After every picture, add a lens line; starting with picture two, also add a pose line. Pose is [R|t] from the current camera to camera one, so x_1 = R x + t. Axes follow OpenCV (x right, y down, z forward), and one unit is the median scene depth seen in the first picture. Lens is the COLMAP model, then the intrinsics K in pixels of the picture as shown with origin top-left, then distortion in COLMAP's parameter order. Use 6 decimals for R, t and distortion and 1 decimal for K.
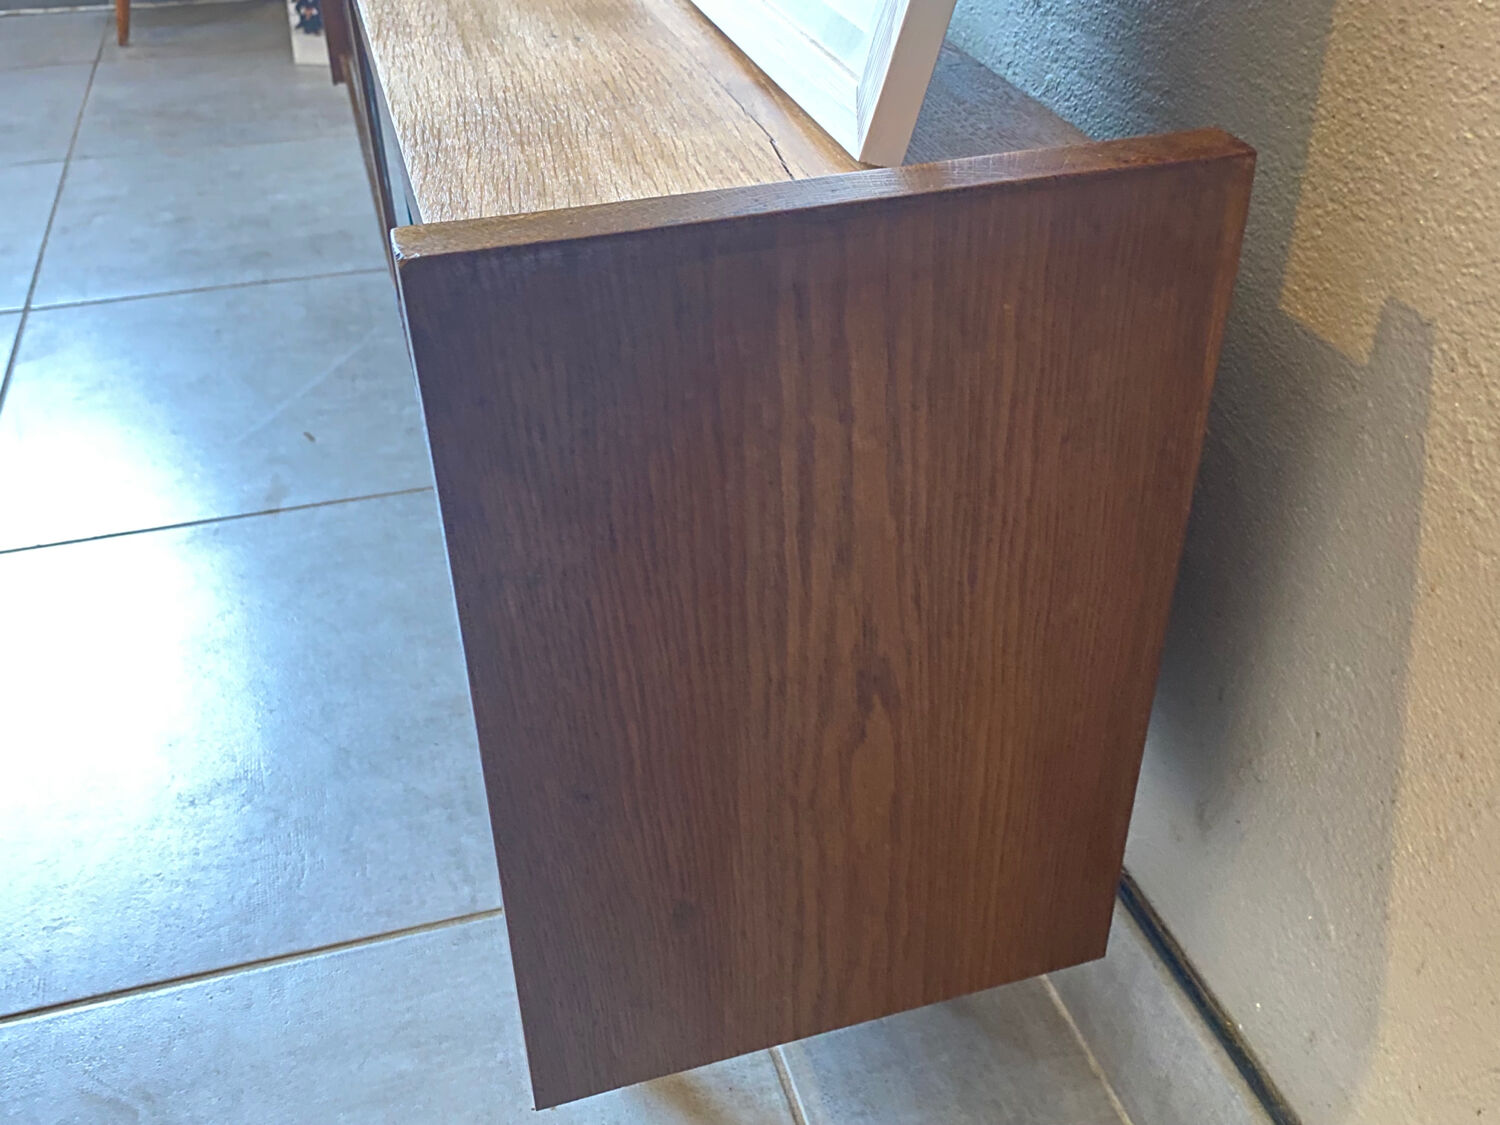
lens RADIAL K [[1436.5, 0, 745.2], [0, 1436.5, 557.4], [0, 0, 1]] dist [0.008885, -0.015539]
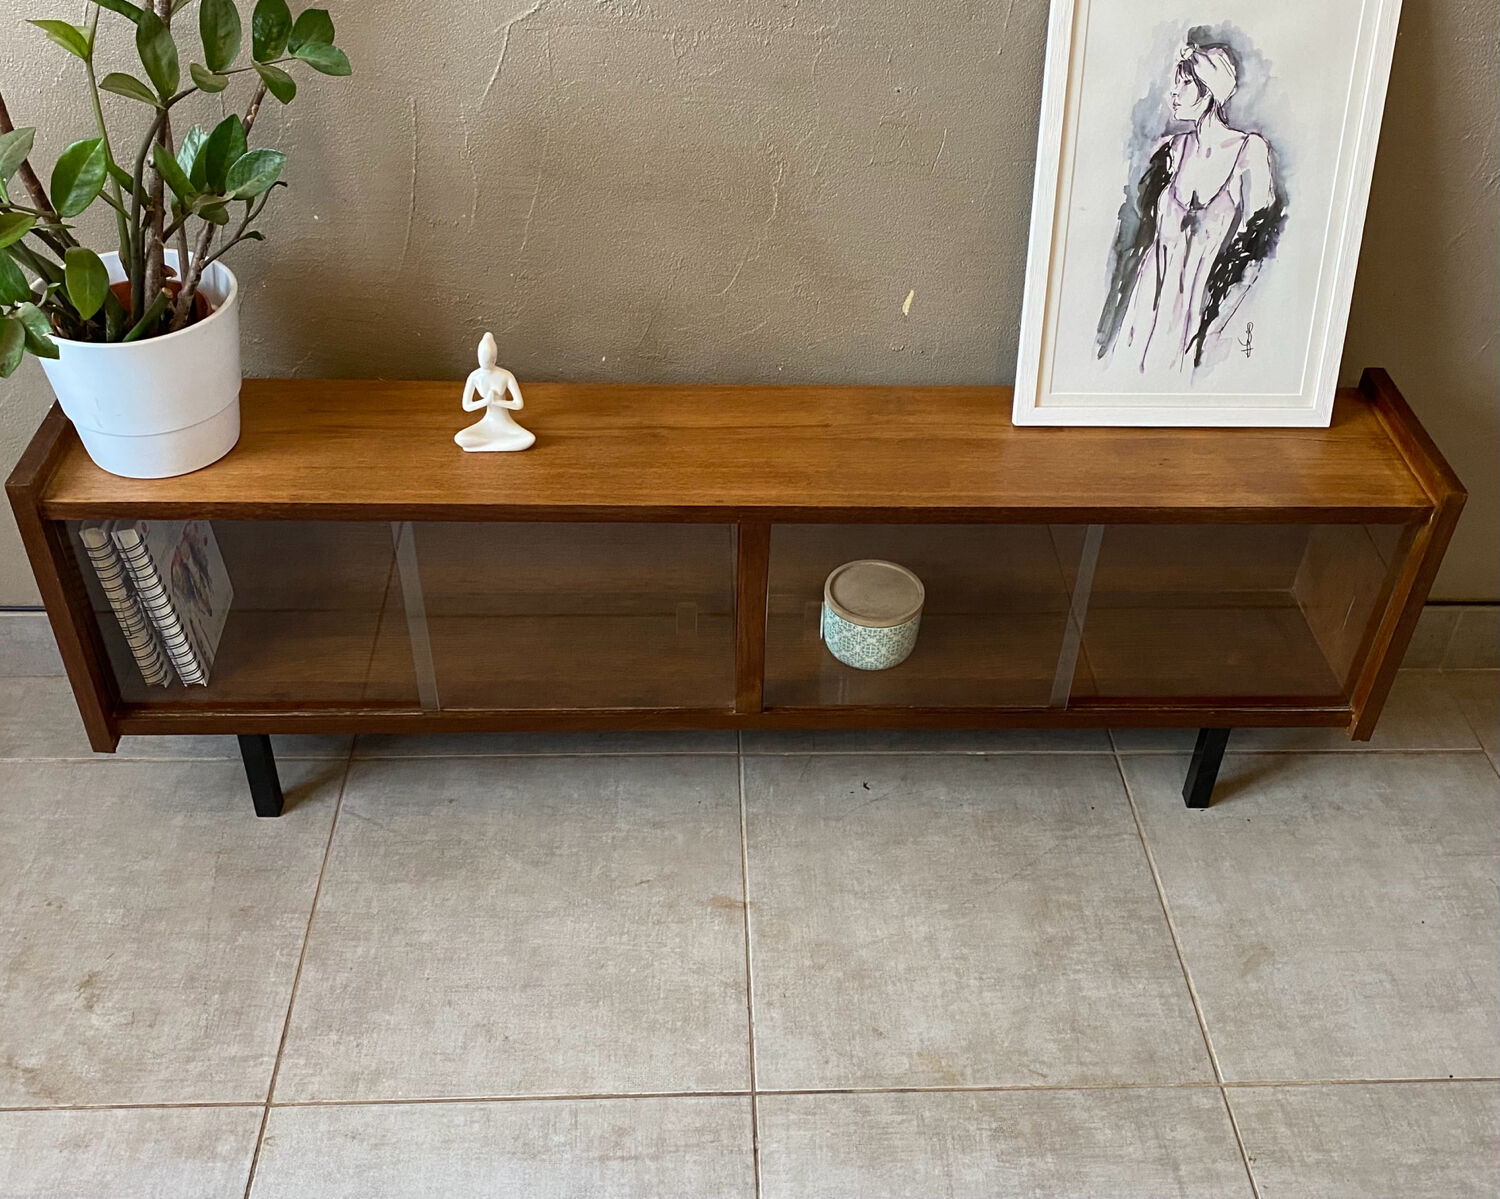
lens RADIAL K [[1517.3, 0, 772.9], [0, 1517.3, 595.1], [0, 0, 1]] dist [0.097445, -0.219423]
pose [[0.237270, -0.598578, 0.765119, -2.496061], [0.520429, 0.743374, 0.420177, -1.689330], [-0.820278, 0.298495, 0.487898, 0.349967]]
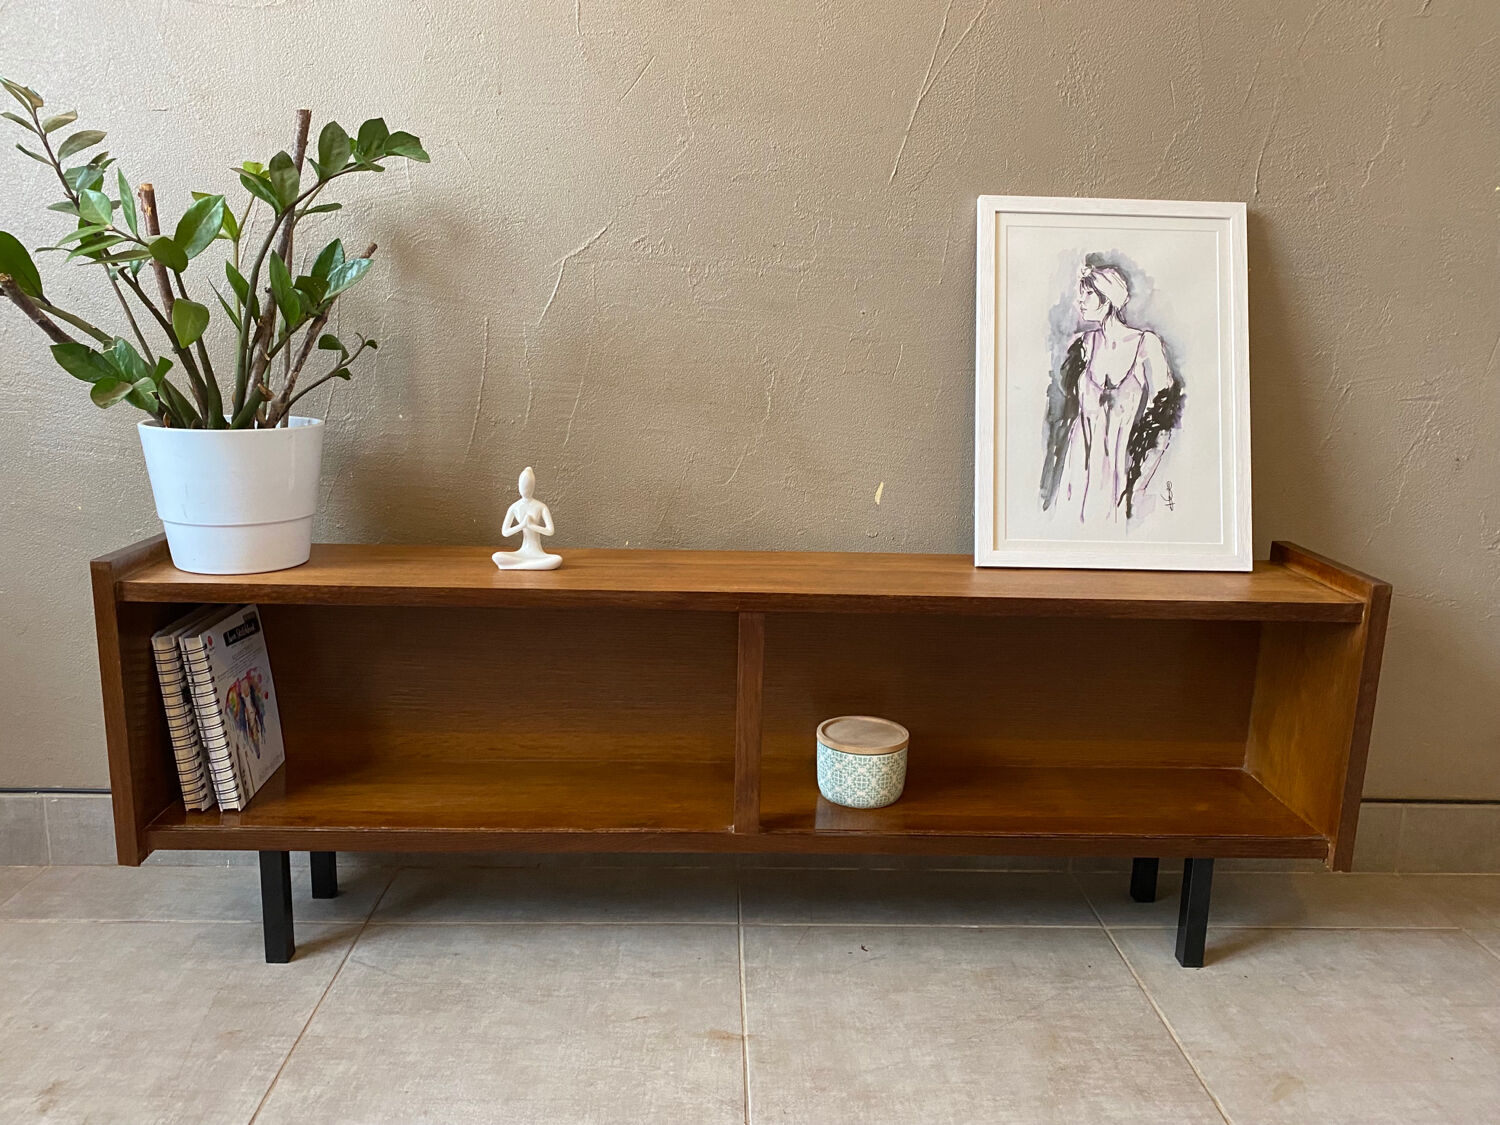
lens RADIAL K [[1156.4, 0, 749.5], [0, 1156.4, 564.4], [0, 0, 1]] dist [0.006165, 0.002197]
pose [[0.254329, -0.190448, 0.948181, -2.498527], [0.529346, 0.847933, 0.028327, -0.854677], [-0.809388, 0.494712, 0.316467, 0.866724]]
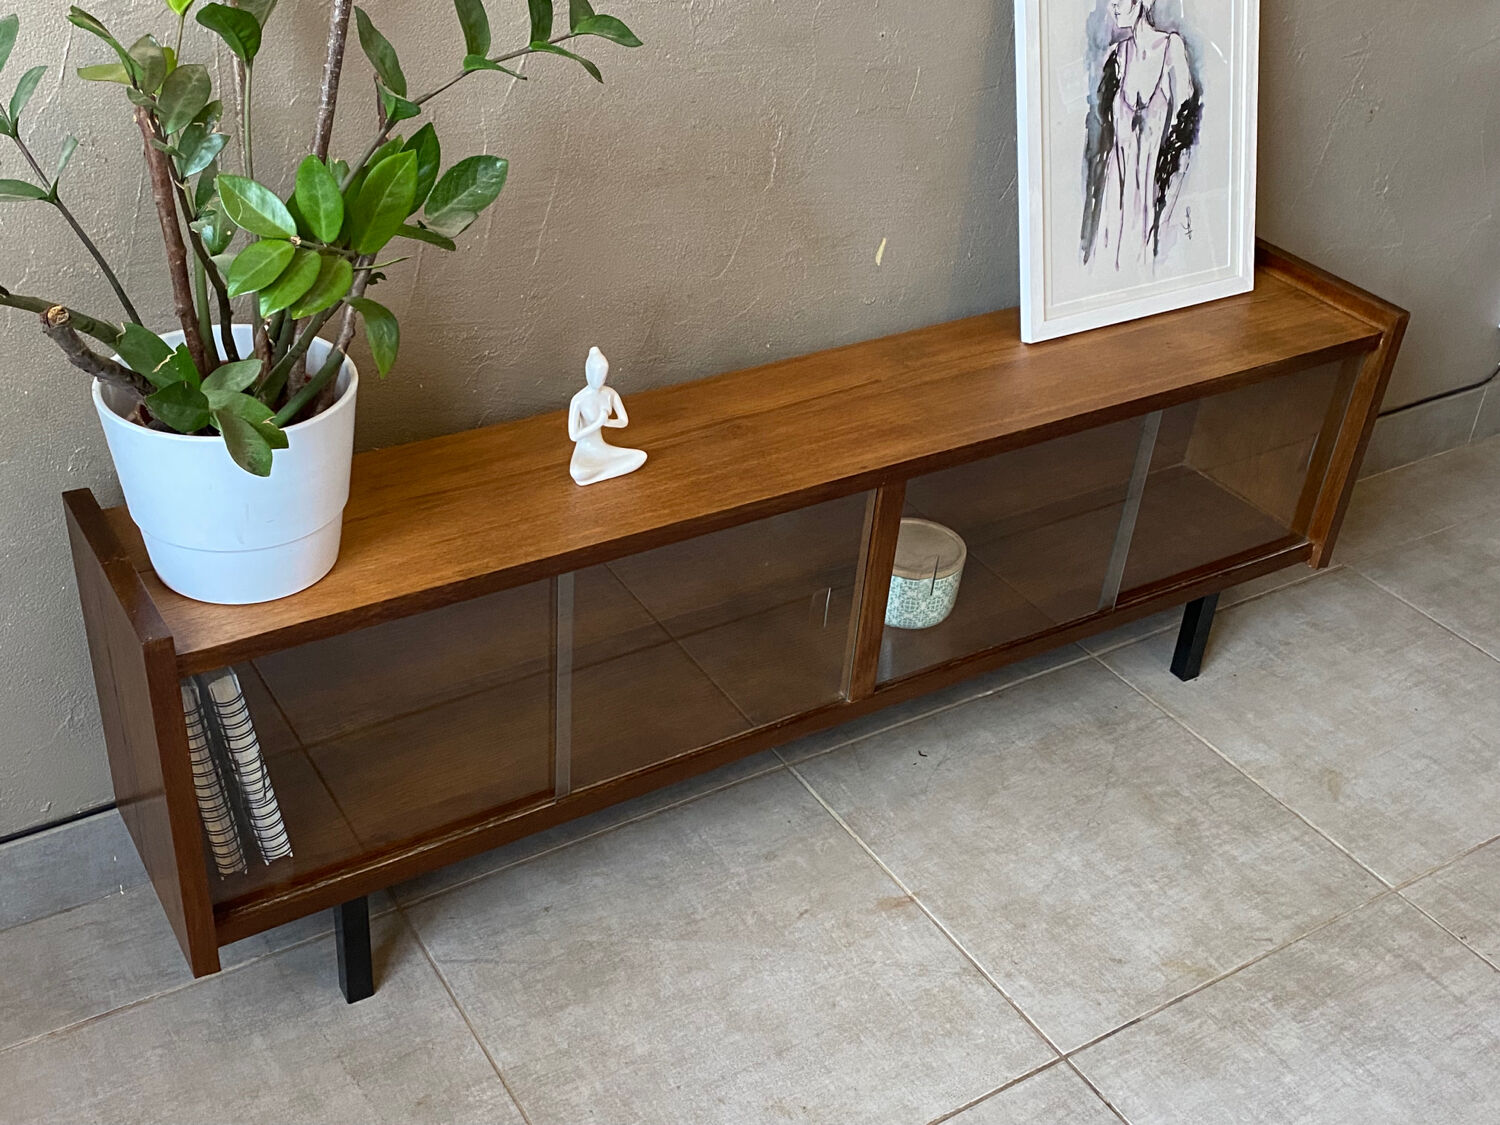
lens RADIAL K [[1633.9, 0, 711.3], [0, 1633.9, 562.7], [0, 0, 1]] dist [0.156409, -0.467278]
pose [[-0.258641, -0.538008, 0.802279, -2.590689], [0.500675, 0.635607, 0.587647, -2.347461], [-0.826093, 0.553671, 0.104973, 1.634544]]
